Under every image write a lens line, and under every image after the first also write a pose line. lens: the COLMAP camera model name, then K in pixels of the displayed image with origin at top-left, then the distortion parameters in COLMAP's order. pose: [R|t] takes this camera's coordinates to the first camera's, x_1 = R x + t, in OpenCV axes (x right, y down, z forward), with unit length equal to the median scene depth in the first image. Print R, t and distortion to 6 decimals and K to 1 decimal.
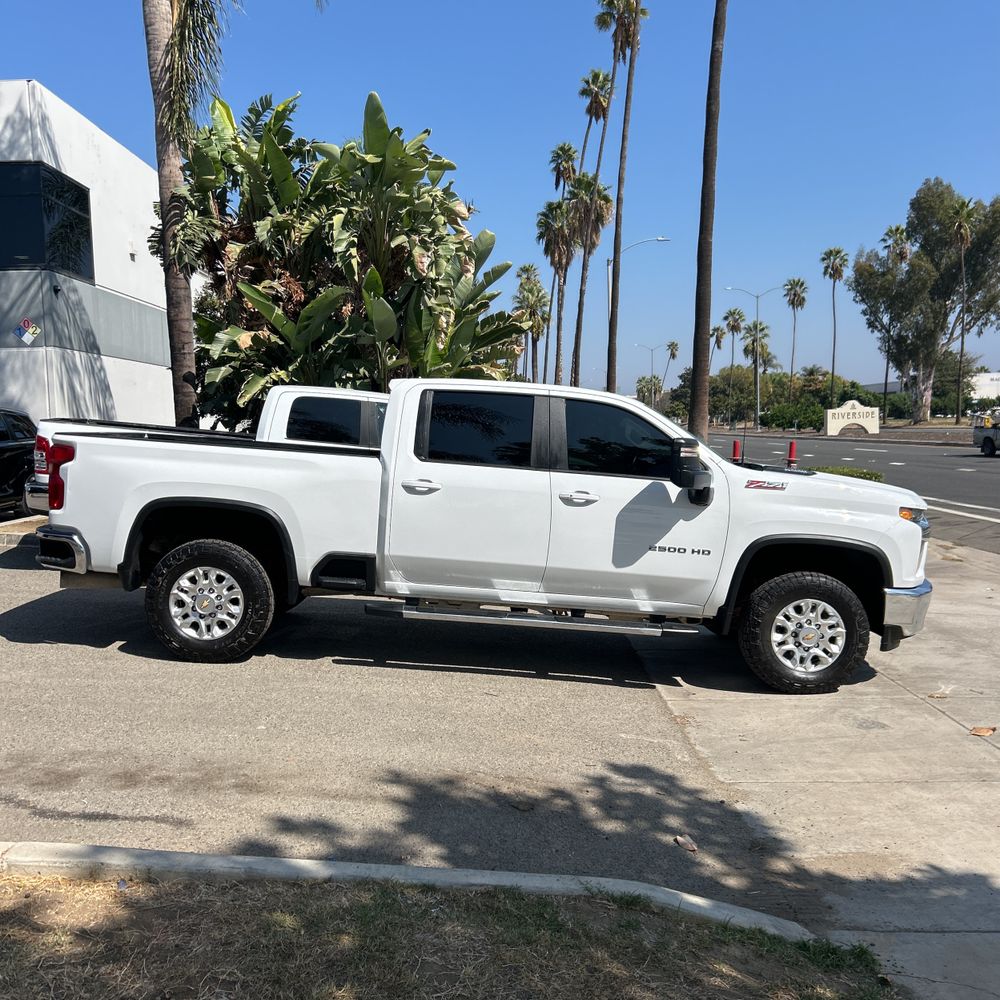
lens RADIAL K [[988.4, 0, 495.2], [0, 988.4, 498.2], [0, 0, 1]] dist [0.092037, -0.235186]
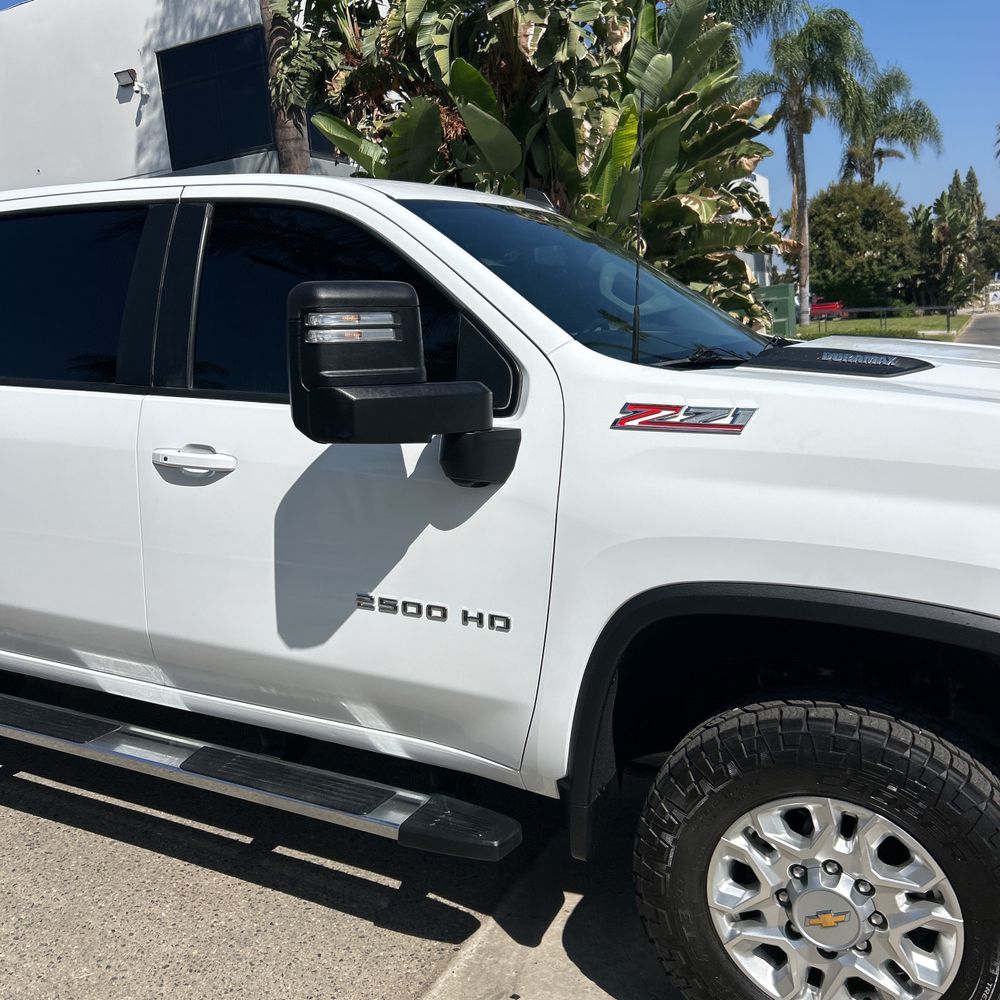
lens RADIAL K [[1010.5, 0, 488.8], [0, 1010.5, 485.5], [0, 0, 1]] dist [0.035685, -0.025694]
pose [[0.894075, 0.007460, -0.447855, 0.187892], [0.038559, 0.994868, 0.093547, -0.012435], [0.446254, -0.100907, 0.889199, 0.362113]]
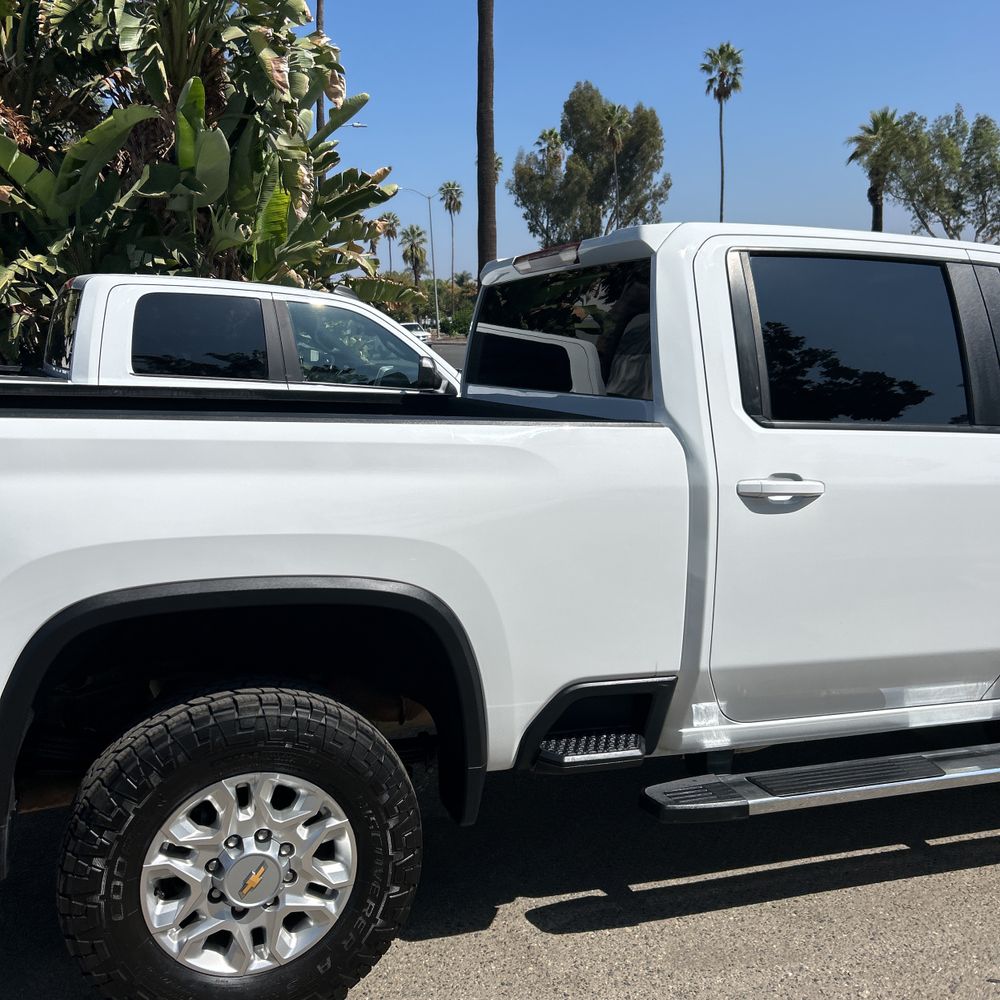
lens RADIAL K [[1006.5, 0, 480.1], [0, 1006.5, 495.9], [0, 0, 1]] dist [0.015849, -0.021963]
pose [[0.946077, -0.079304, 0.314086, -0.163609], [0.052440, 0.994276, 0.093089, -0.028077], [-0.319671, -0.071598, 0.944820, 0.338434]]
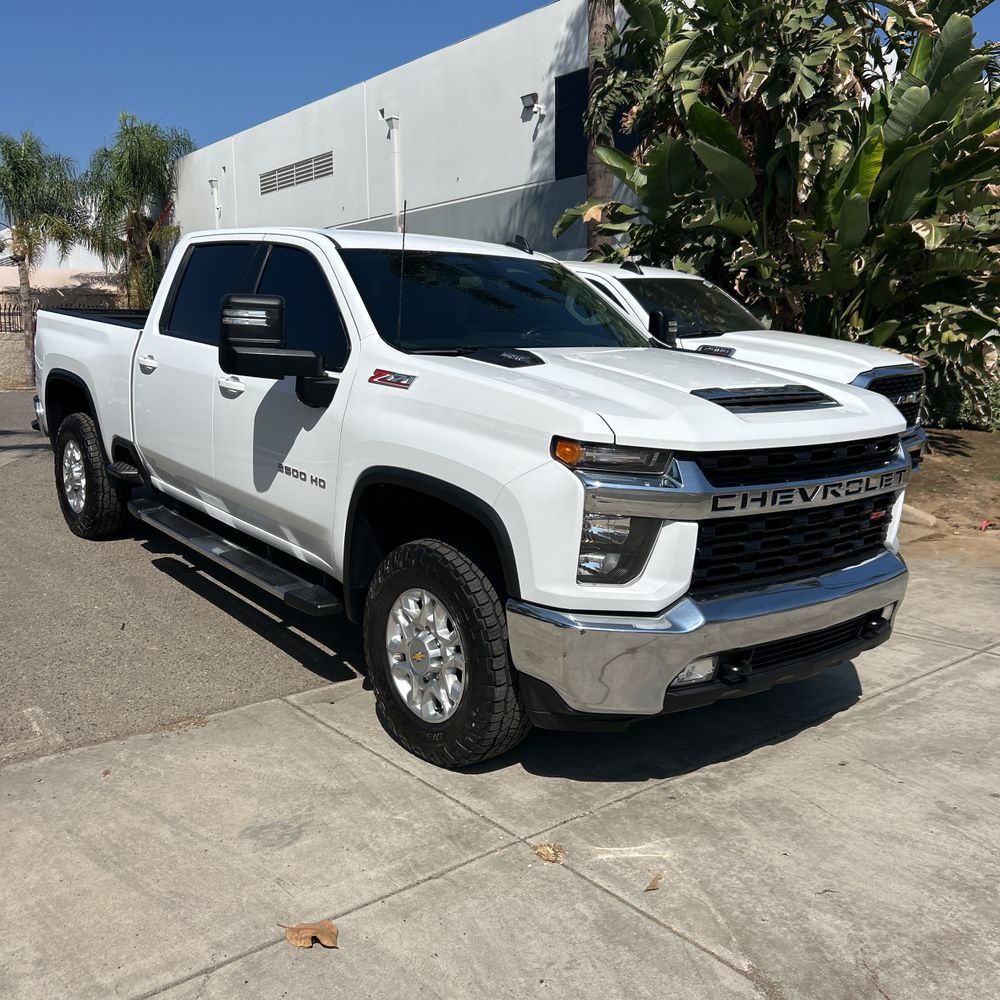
lens RADIAL K [[1009.6, 0, 498.8], [0, 1009.6, 479.1], [0, 0, 1]] dist [0.025426, -0.000365]
pose [[0.632087, 0.111168, -0.766881, 0.396240], [-0.056409, 0.993631, 0.097544, -0.008197], [0.772841, -0.018398, 0.634333, 0.355708]]
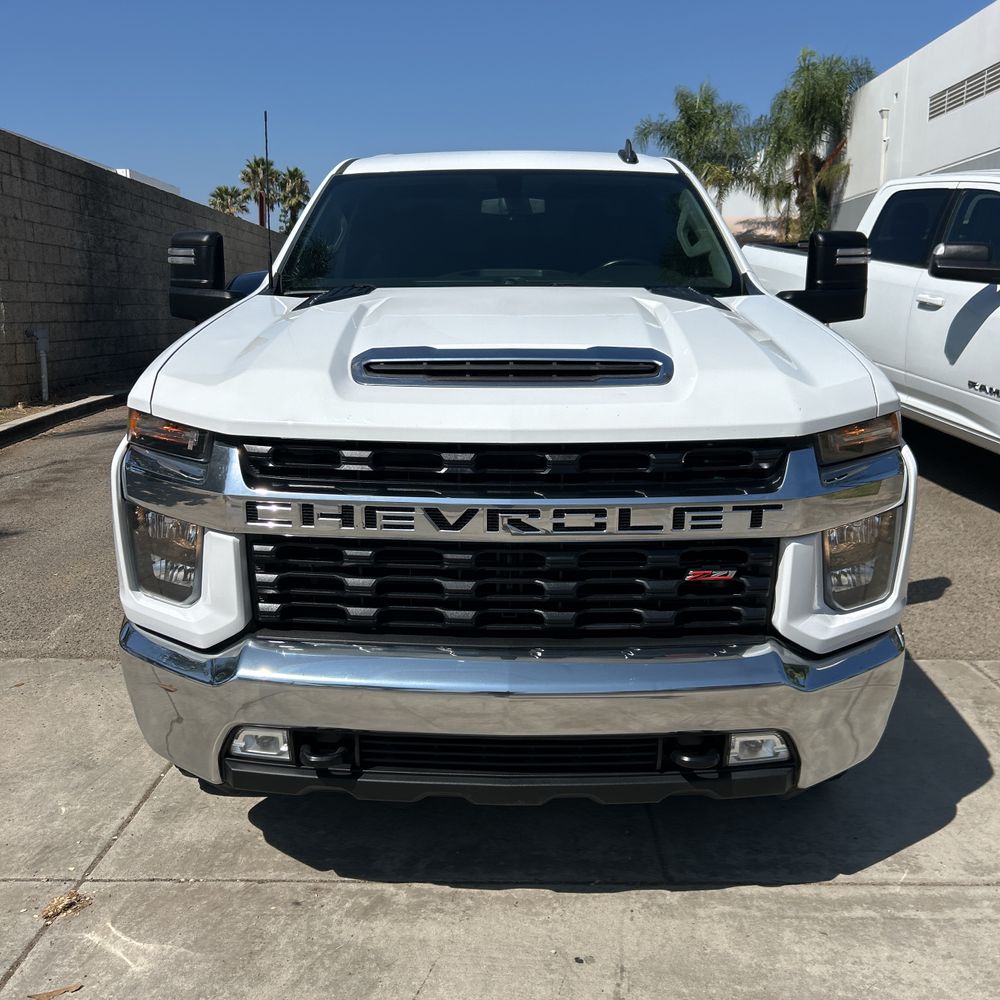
lens RADIAL K [[1024.5, 0, 499.8], [0, 1024.5, 476.8], [0, 0, 1]] dist [0.008372, 0.015732]
pose [[-0.018966, 0.186759, -0.982223, 0.408601], [-0.064701, 0.980111, 0.187607, -0.022059], [0.997724, 0.067109, -0.006506, 0.597219]]
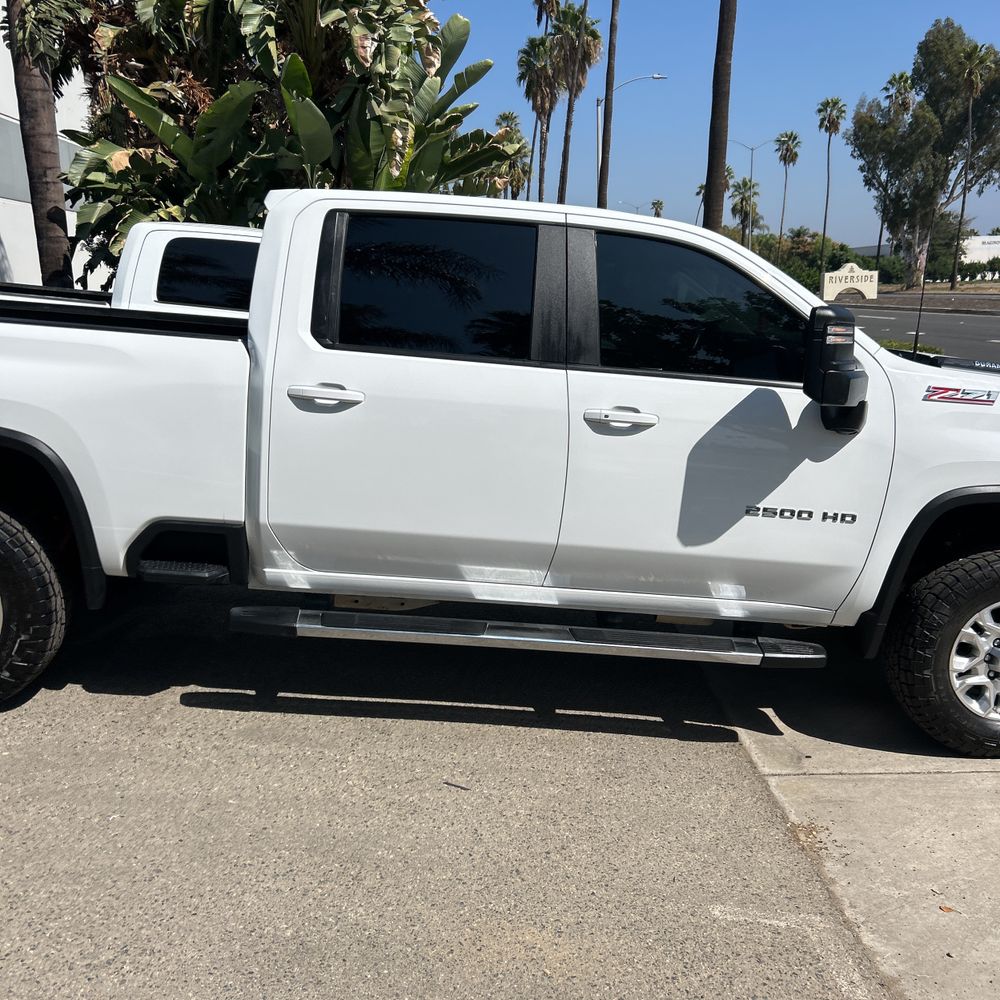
lens RADIAL K [[999.7, 0, 502.0], [0, 999.7, 503.4], [0, 0, 1]] dist [0.012475, -0.003947]
pose [[0.999558, 0.000446, 0.029734, 0.002161], [-0.004559, 0.990365, 0.138404, -0.015415], [-0.029386, -0.138478, 0.989929, 0.236823]]
